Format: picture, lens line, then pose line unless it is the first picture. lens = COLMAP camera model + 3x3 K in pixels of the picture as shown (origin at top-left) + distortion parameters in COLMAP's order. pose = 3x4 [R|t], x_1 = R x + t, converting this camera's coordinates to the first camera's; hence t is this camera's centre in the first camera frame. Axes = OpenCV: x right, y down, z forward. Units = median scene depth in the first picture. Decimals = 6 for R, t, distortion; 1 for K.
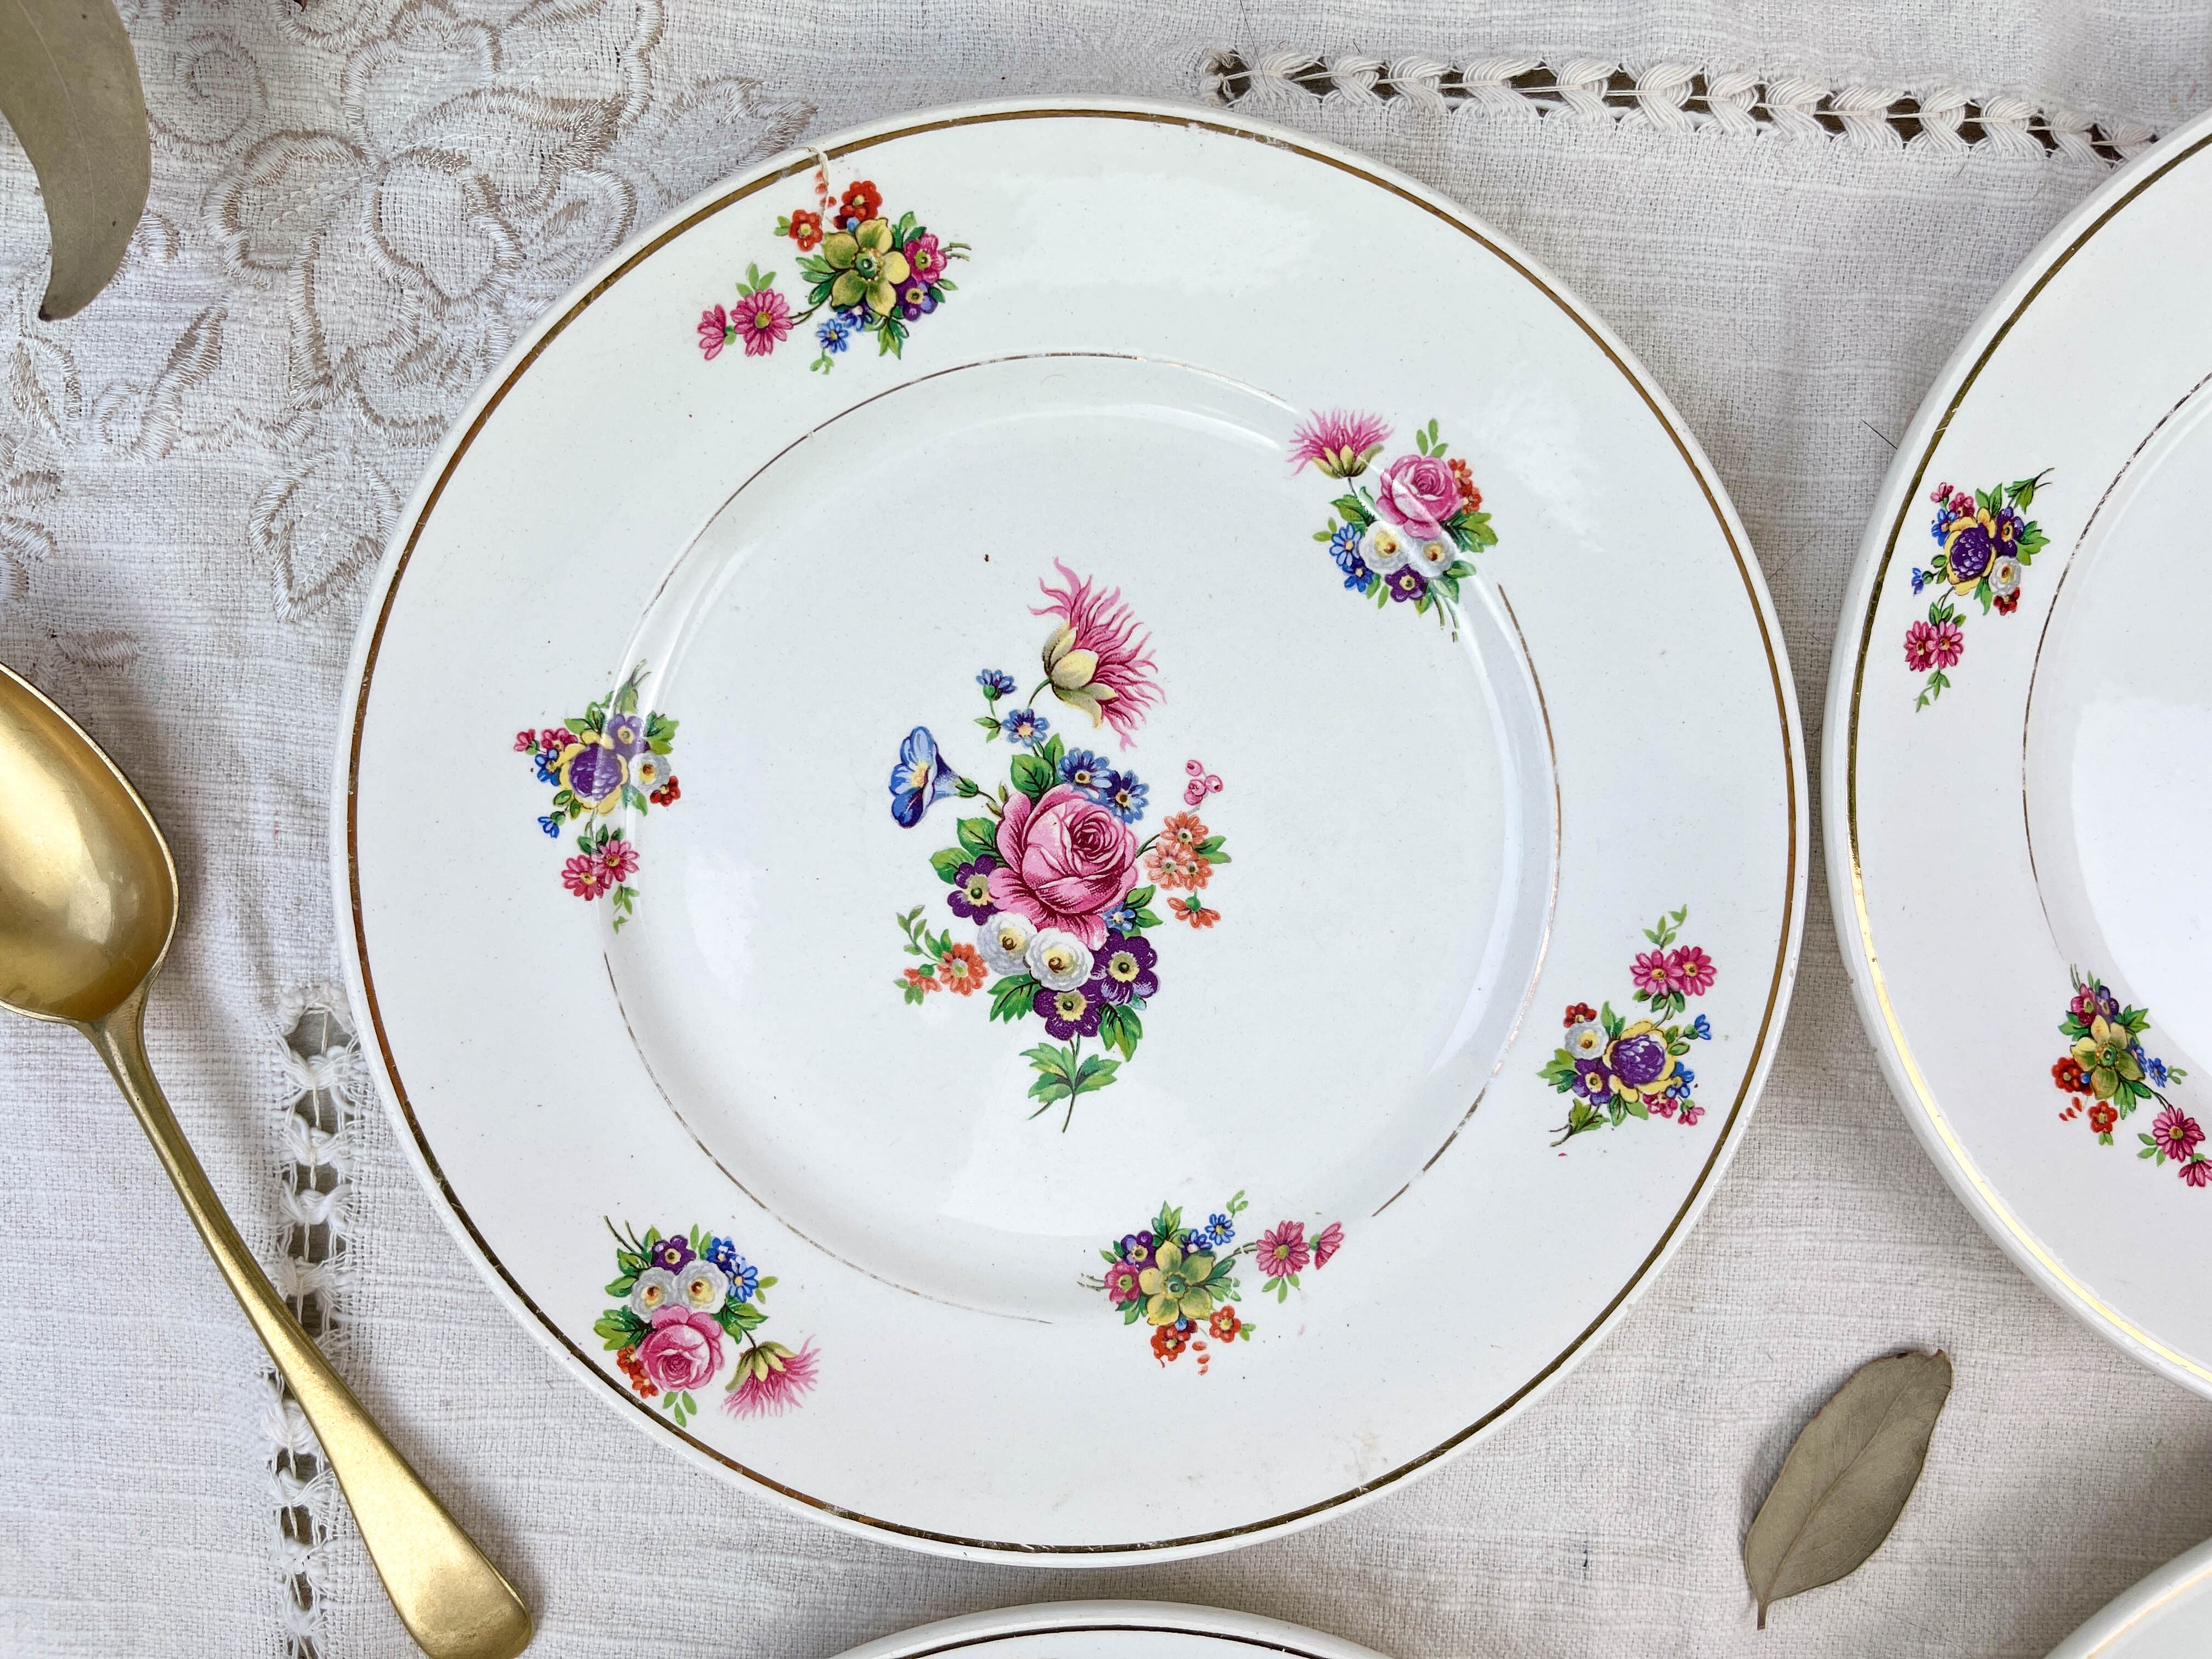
lens RADIAL K [[1684.6, 0, 1101.3], [0, 1684.6, 848.6], [0, 0, 1]] dist [0.045389, -0.082392]
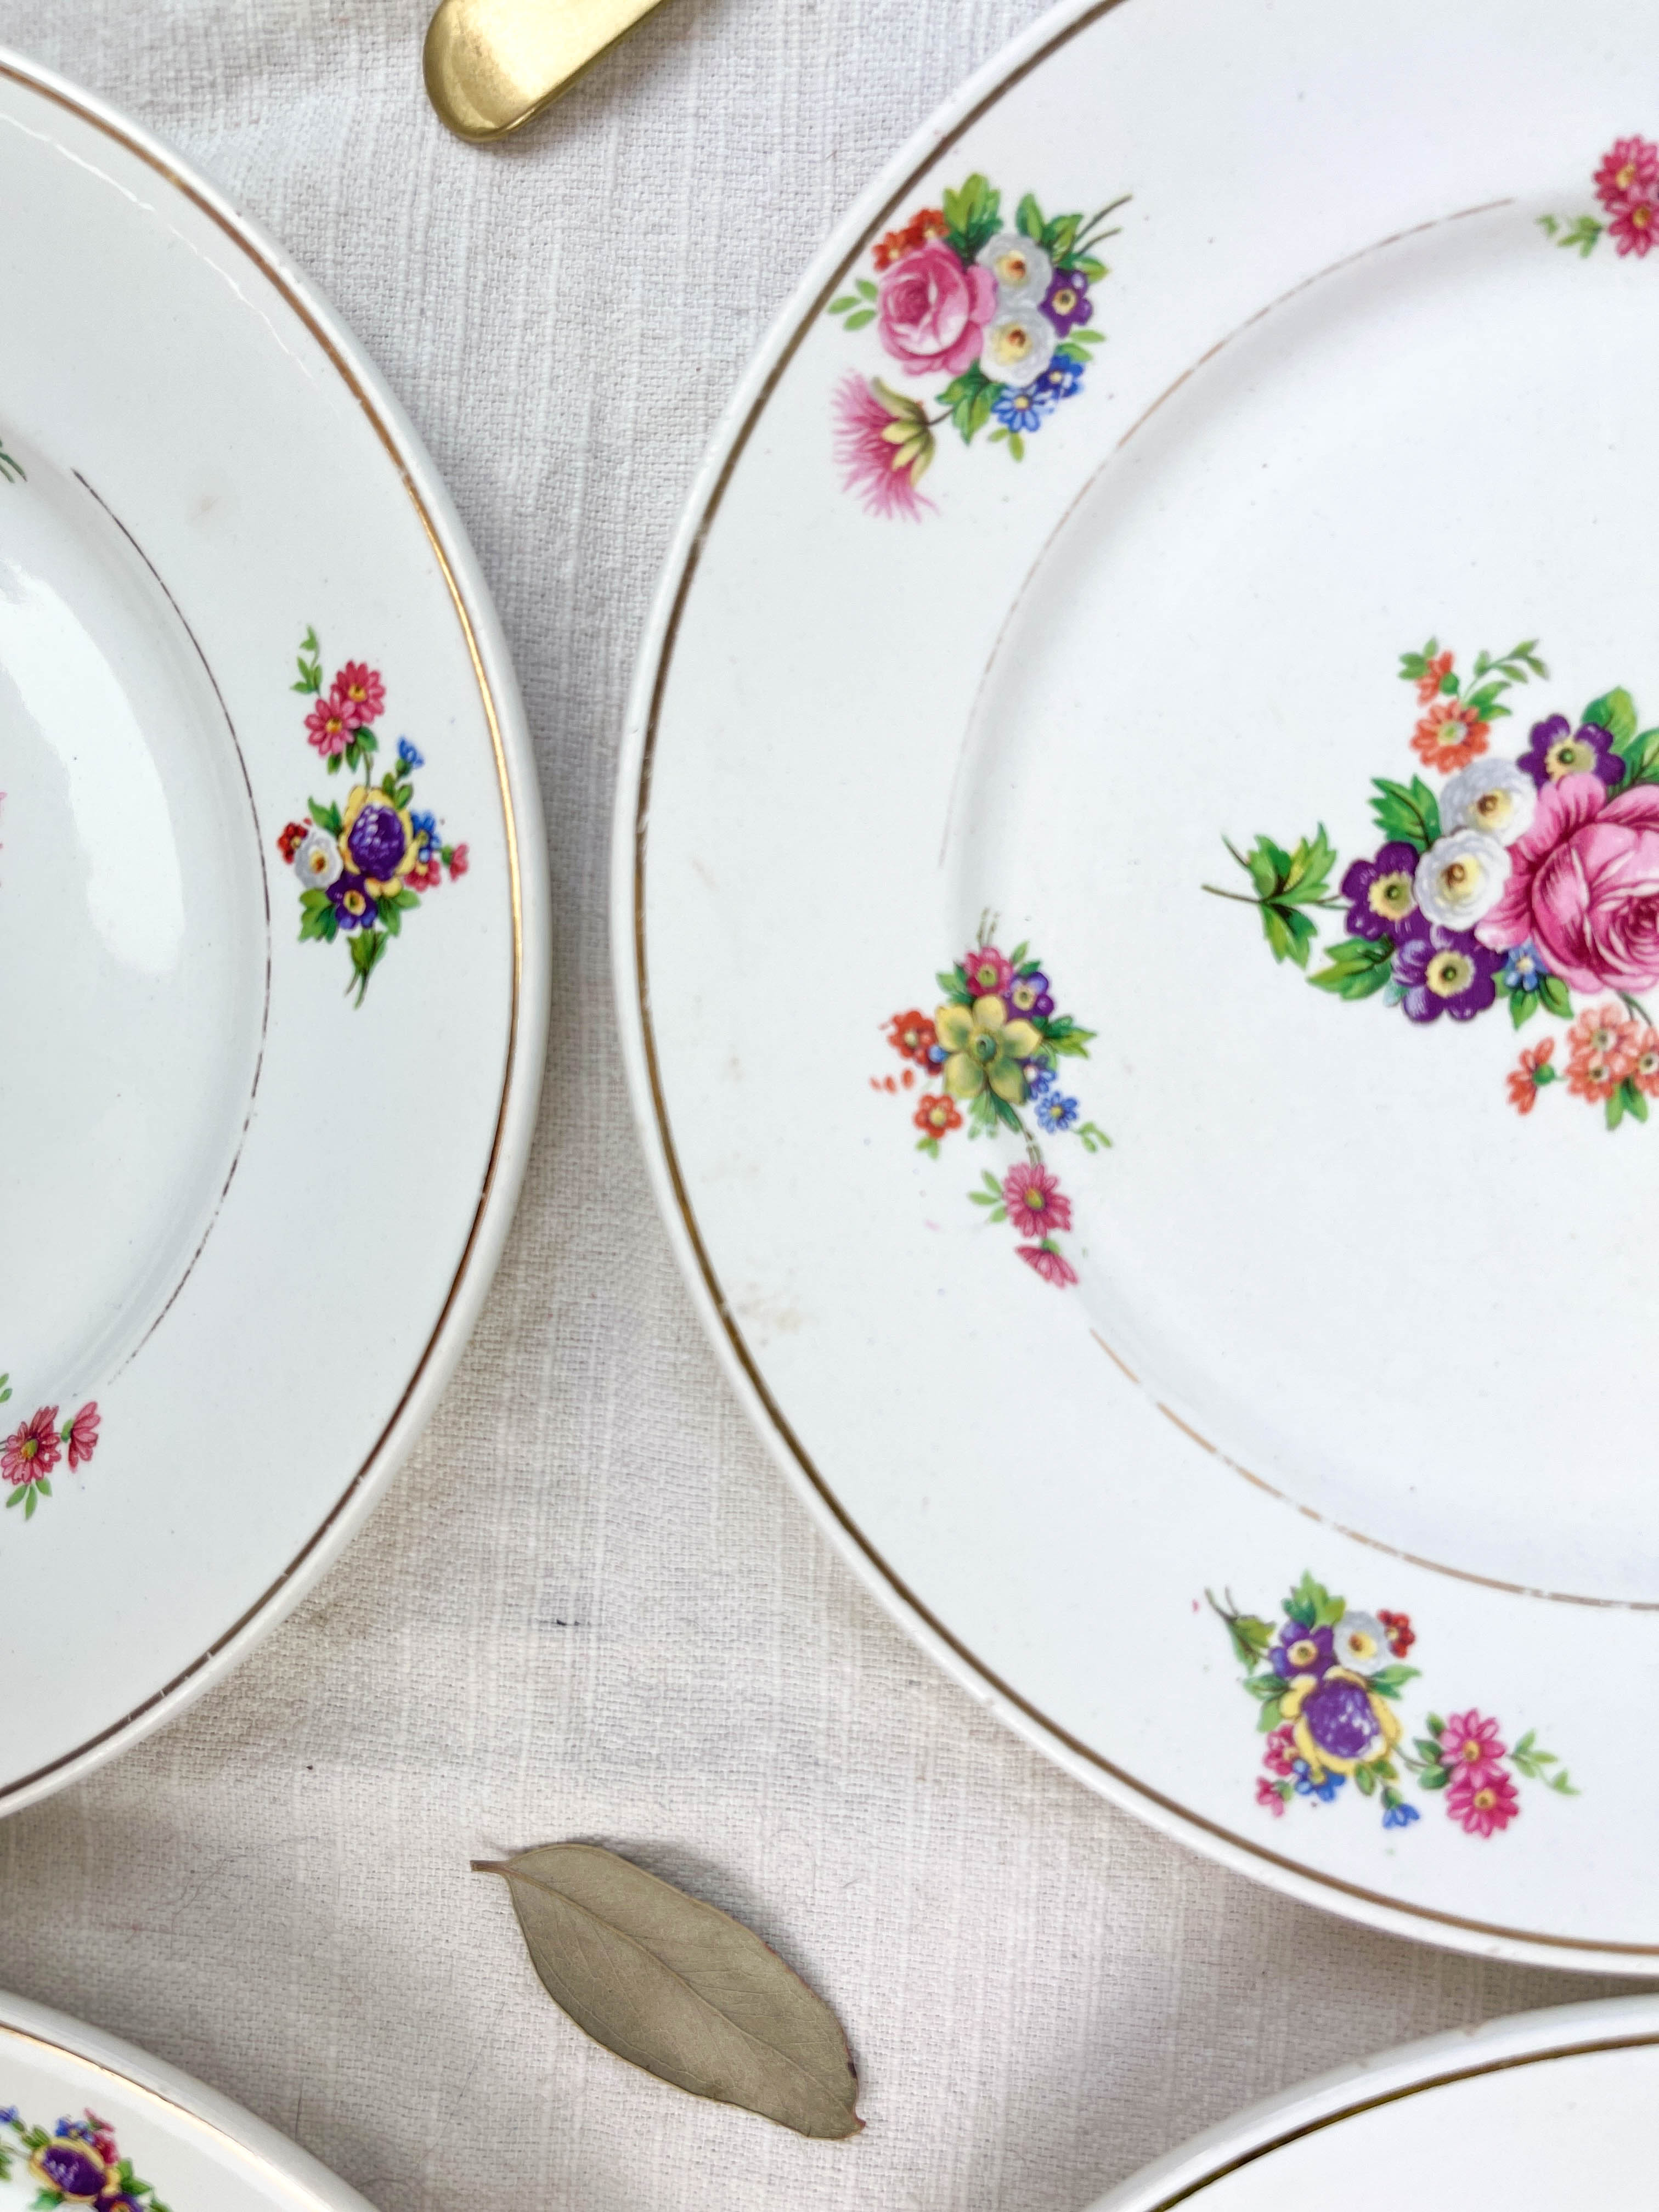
lens RADIAL K [[1654.3, 0, 829.5], [0, 1654.3, 1106.0], [0, 0, 1]] dist [0.044875, -0.076968]
pose [[-0.005325, 0.999948, 0.008691, 0.063819], [-0.999664, -0.005543, 0.025308, 0.310763], [0.025355, -0.008553, 0.999642, 0.319278]]
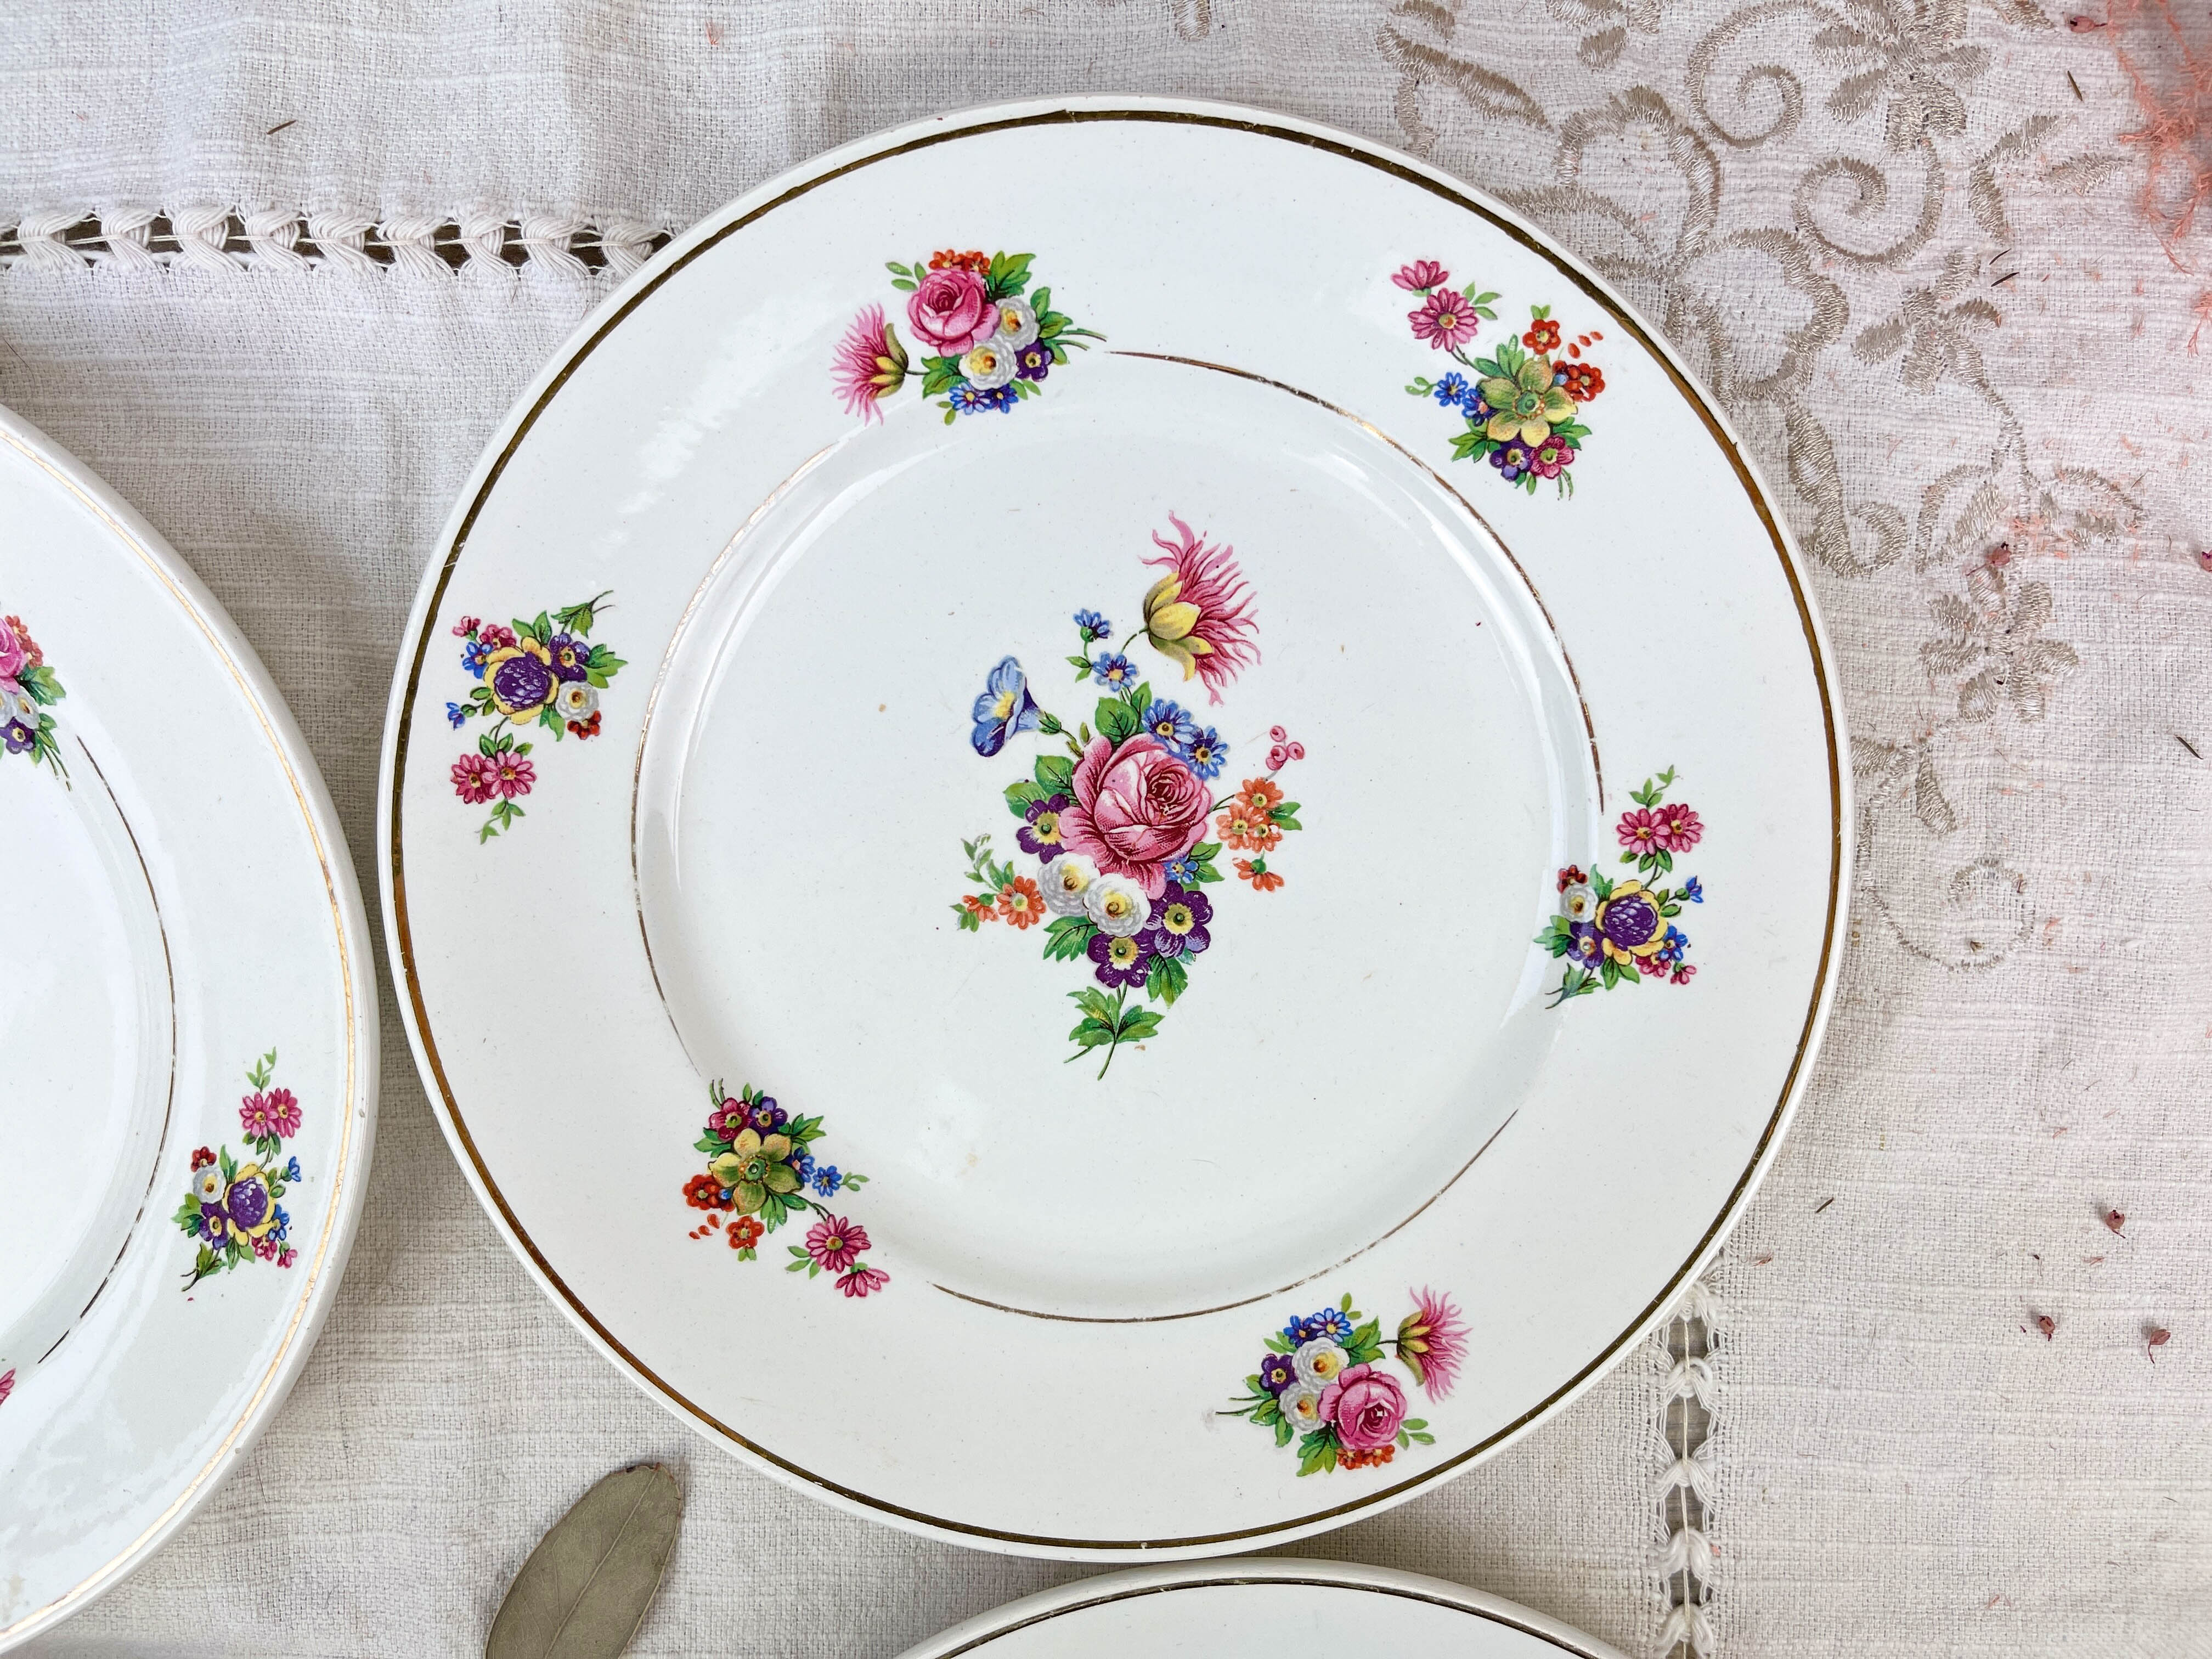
lens RADIAL K [[1684.6, 0, 1101.3], [0, 1684.6, 848.6], [0, 0, 1]] dist [0.045389, -0.082392]
pose [[0.998400, -0.052648, -0.020636, 0.837589], [0.052855, 0.998556, 0.009635, -0.065946], [0.020098, -0.010711, 0.999741, 0.011333]]
